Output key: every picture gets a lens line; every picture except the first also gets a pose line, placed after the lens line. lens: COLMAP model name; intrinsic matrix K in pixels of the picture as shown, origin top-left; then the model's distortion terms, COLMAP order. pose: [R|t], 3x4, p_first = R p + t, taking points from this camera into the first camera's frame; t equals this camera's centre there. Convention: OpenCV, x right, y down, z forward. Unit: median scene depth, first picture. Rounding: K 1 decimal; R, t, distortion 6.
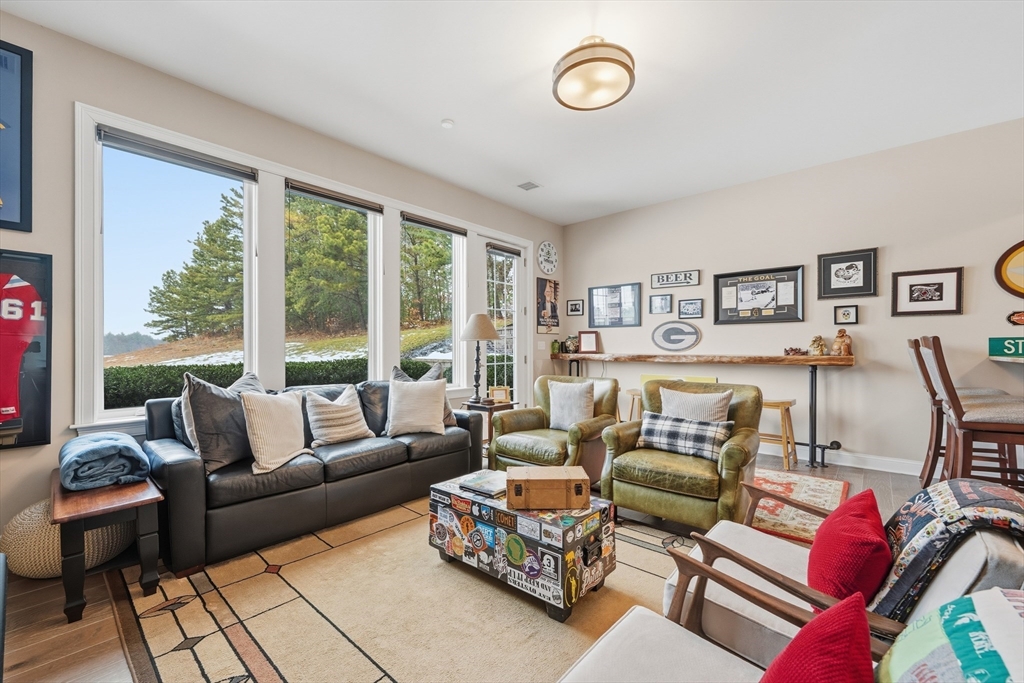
lens RADIAL K [[413.2, 0, 515.7], [0, 413.2, 341.7], [0, 0, 1]] dist [0.000919, 0.000147]
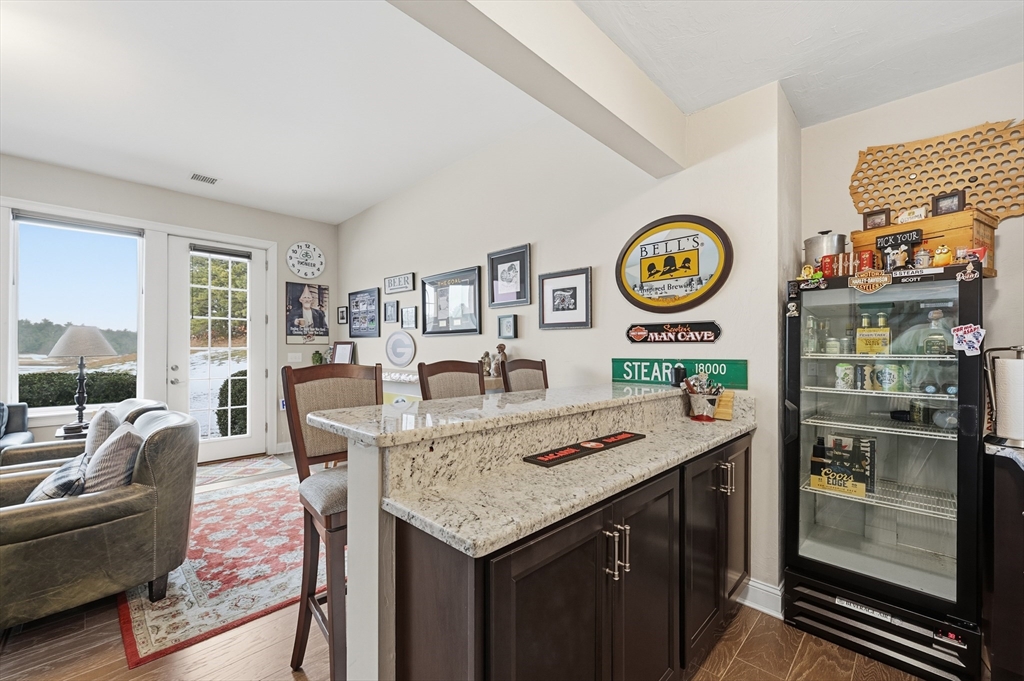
lens RADIAL K [[413.2, 0, 510.4], [0, 413.2, 339.4], [0, 0, 1]] dist [0.000919, 0.000147]
pose [[0.998473, 0.002359, -0.055196, 0.876283], [-0.003096, 0.999907, -0.013270, -0.029956], [0.055160, 0.013420, 0.998387, 0.194367]]
